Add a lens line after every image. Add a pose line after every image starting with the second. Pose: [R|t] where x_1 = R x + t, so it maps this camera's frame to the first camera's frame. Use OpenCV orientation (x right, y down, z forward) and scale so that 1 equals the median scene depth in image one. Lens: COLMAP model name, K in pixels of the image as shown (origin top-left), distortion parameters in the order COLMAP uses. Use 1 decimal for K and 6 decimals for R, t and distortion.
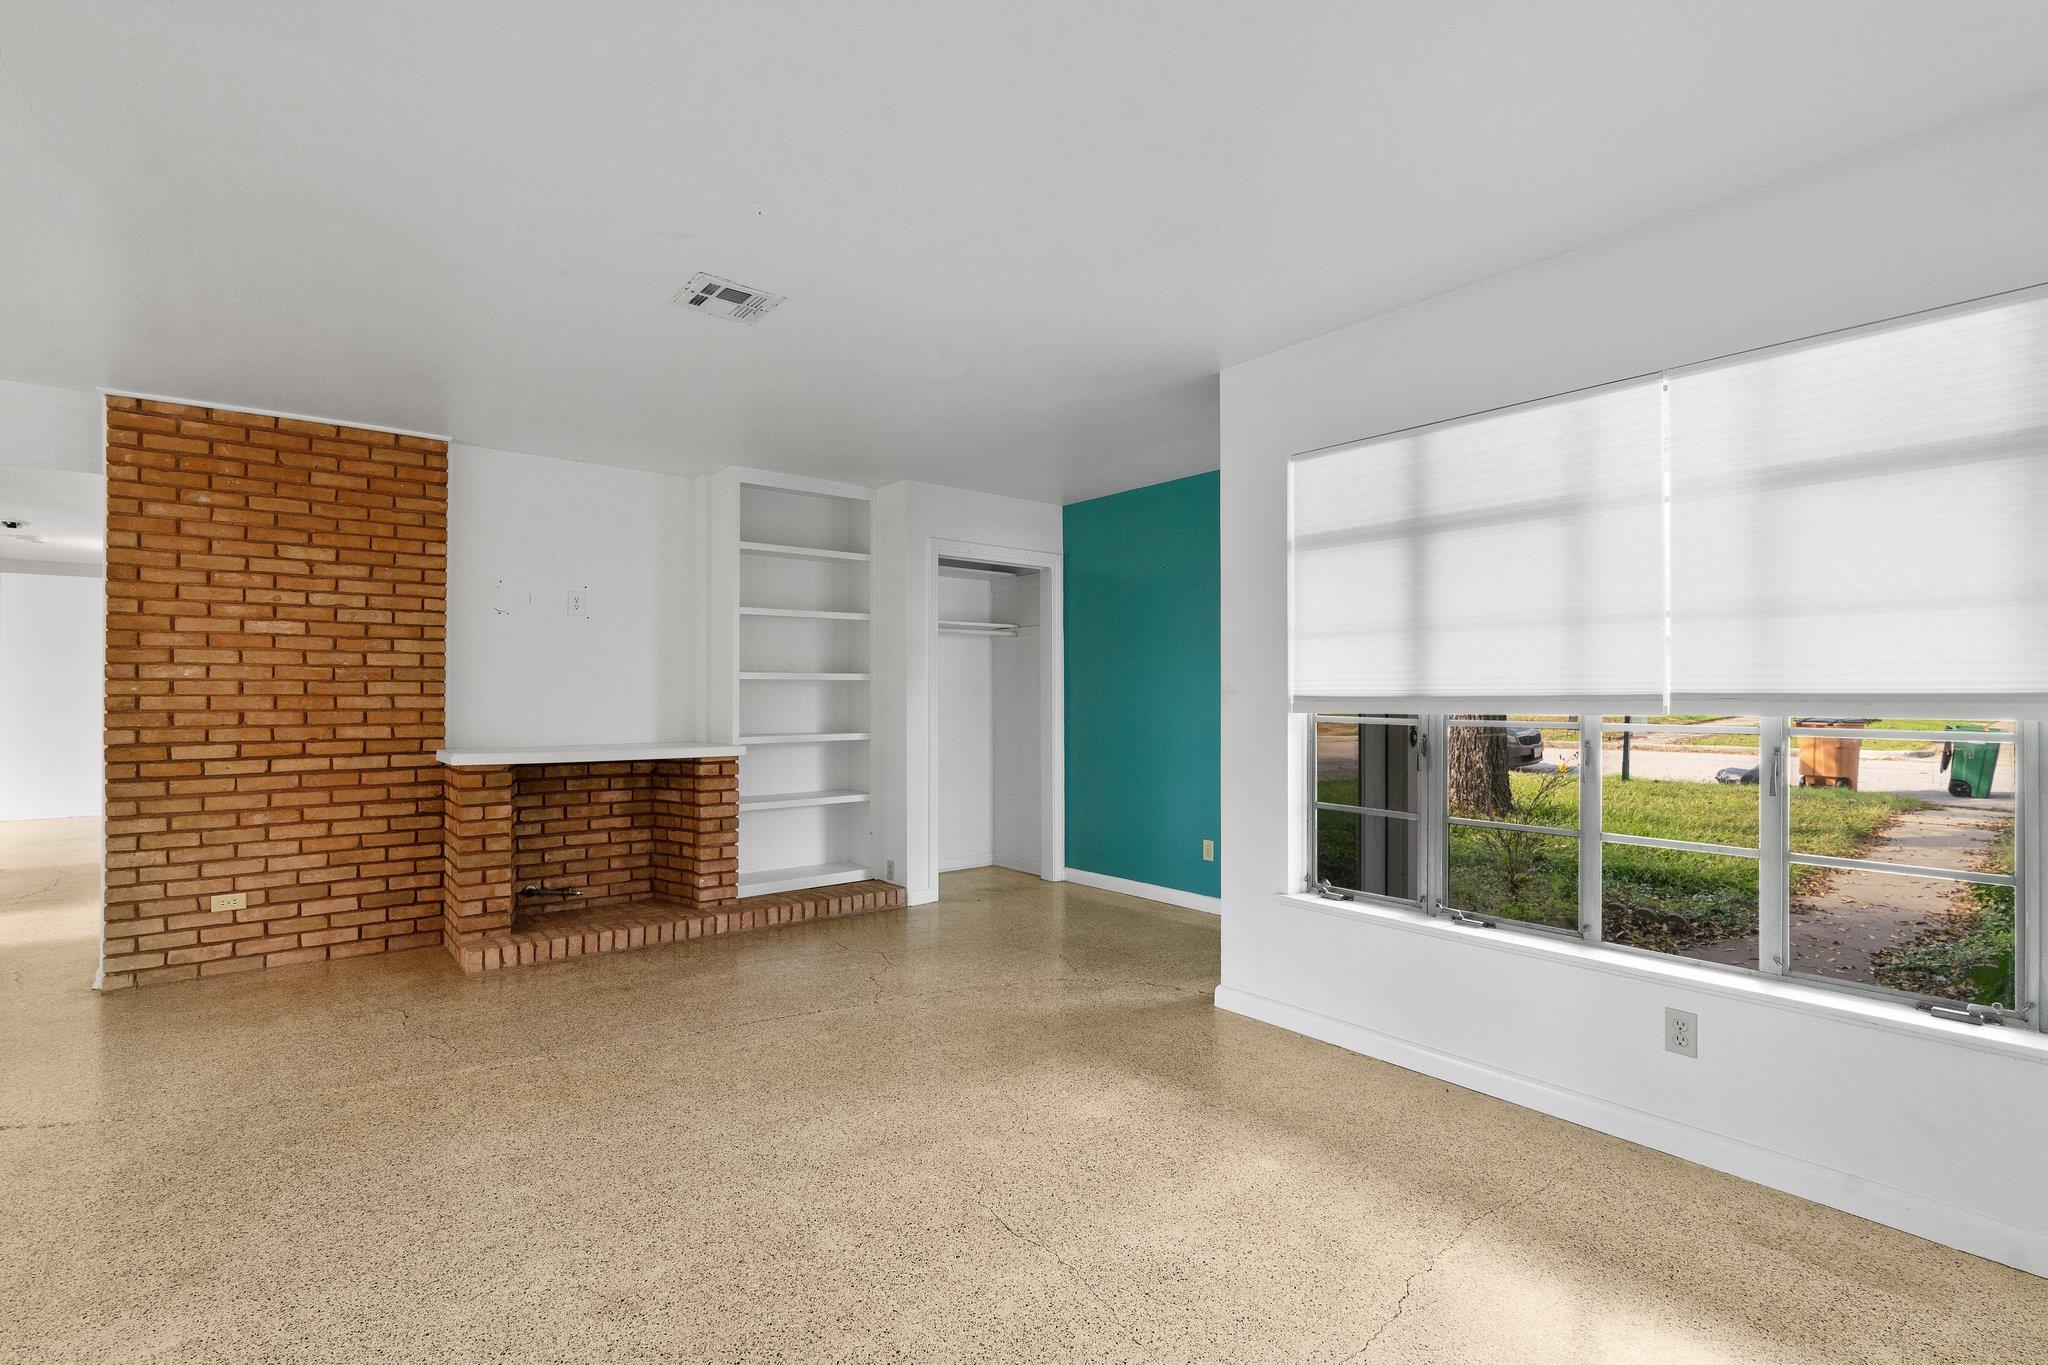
lens RADIAL K [[930.2, 0, 1029.1], [0, 930.2, 686.6], [0, 0, 1]] dist [-0.010514, 0.004046]
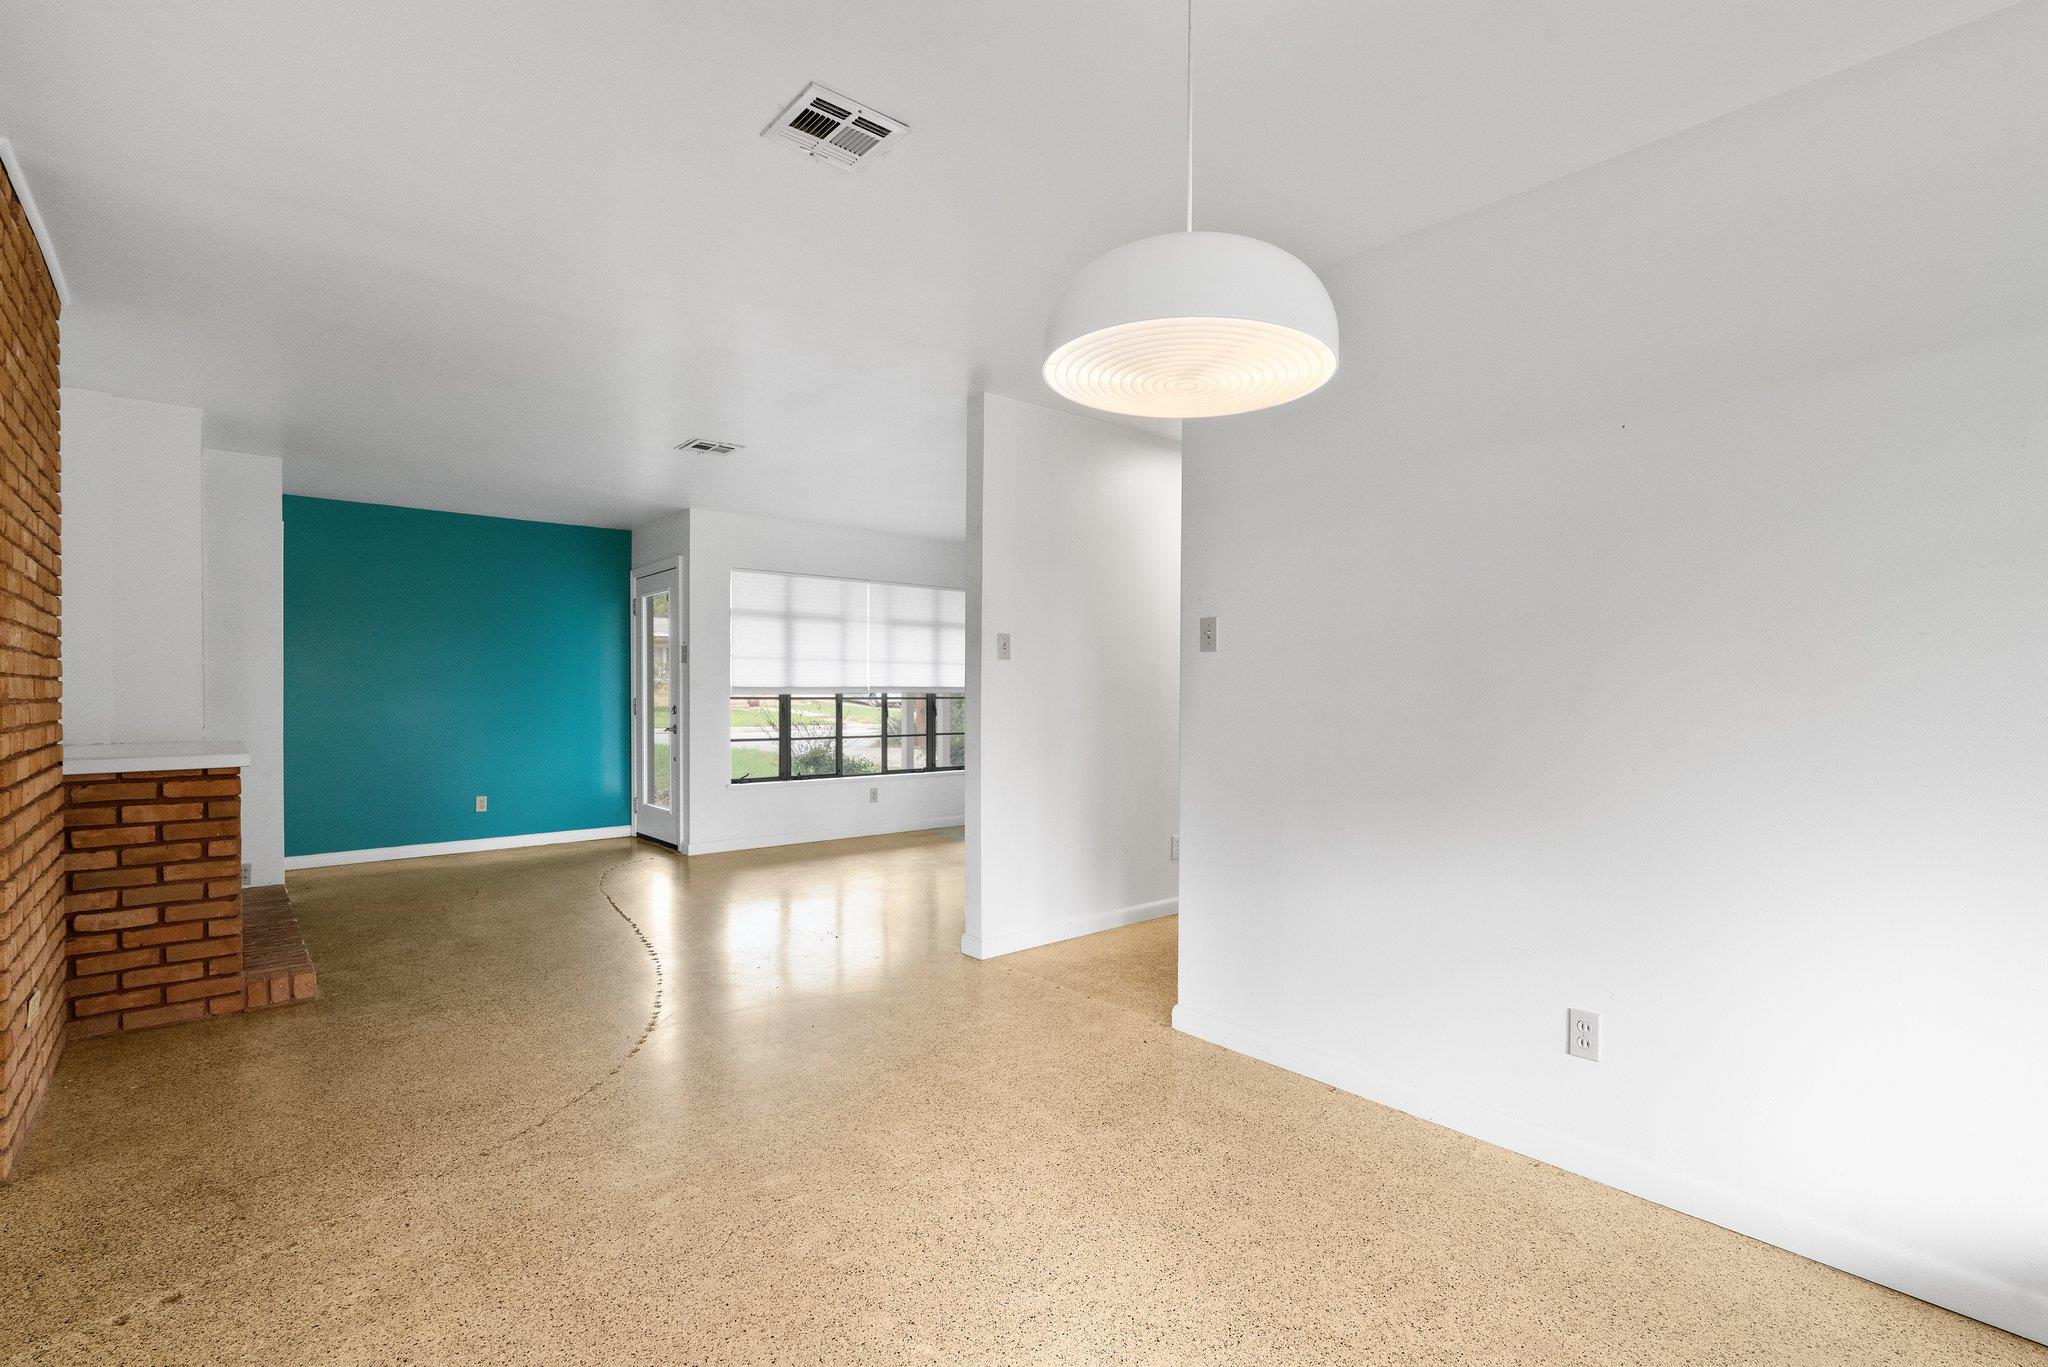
lens RADIAL K [[930.2, 0, 1013.6], [0, 930.2, 715.2], [0, 0, 1]] dist [-0.010514, 0.004046]
pose [[-0.012120, -0.024903, 0.999616, -1.410125], [-0.010523, 0.999638, 0.024776, 0.012314], [-0.999871, -0.010219, -0.012378, 0.329264]]
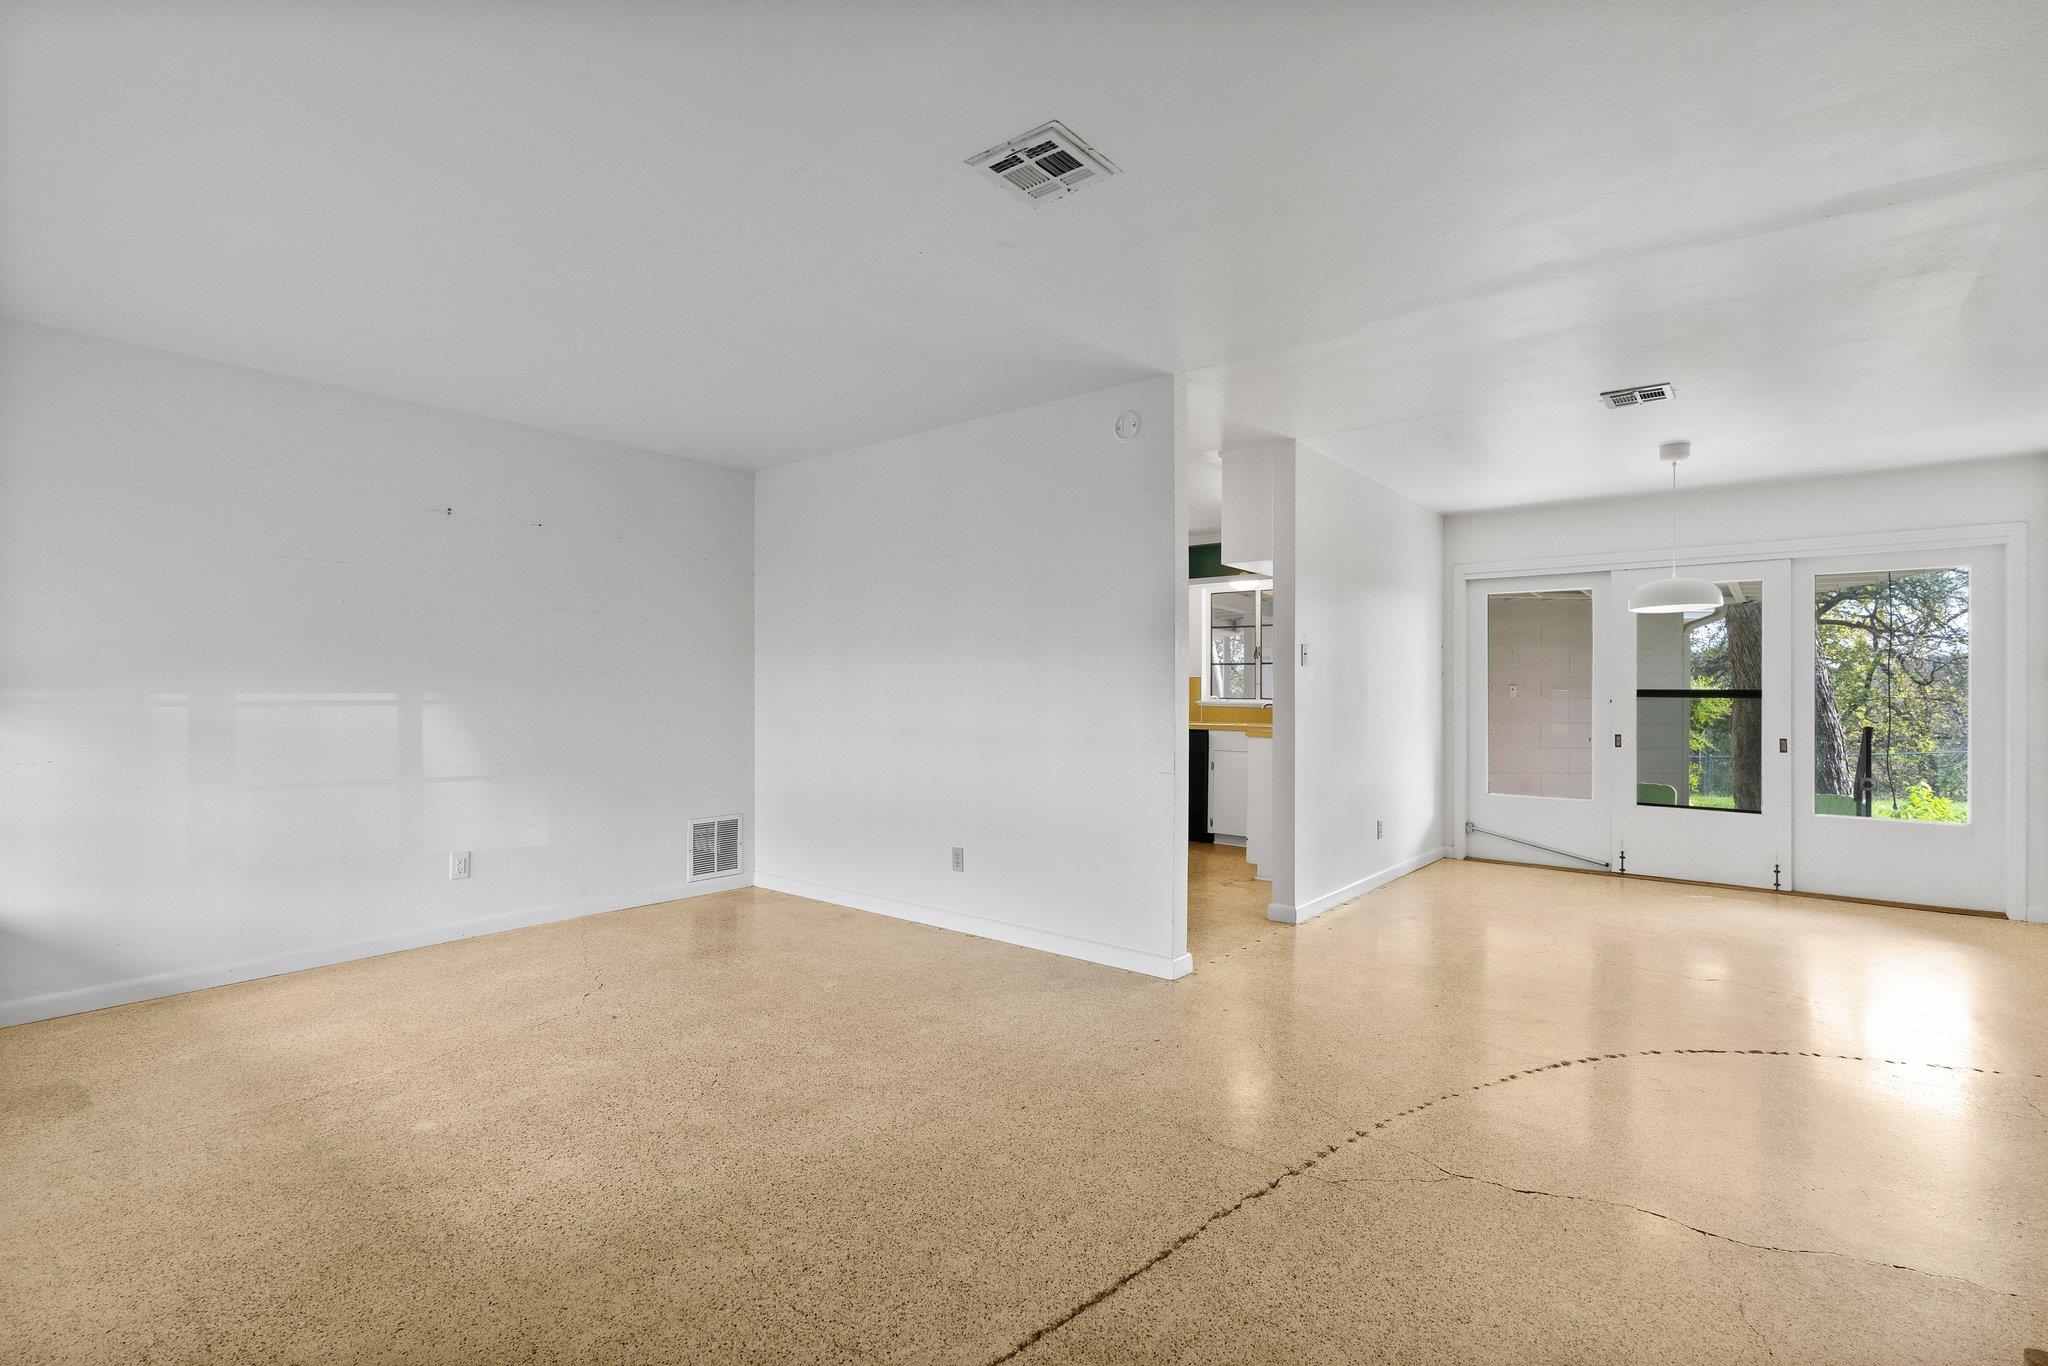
lens RADIAL K [[930.2, 0, 1016.7], [0, 930.2, 676.3], [0, 0, 1]] dist [-0.010514, 0.004046]
pose [[-0.980872, -0.006753, -0.194535, -0.108732], [-0.002211, 0.999720, -0.023559, 0.016703], [0.194640, -0.022678, -0.980613, 1.232110]]
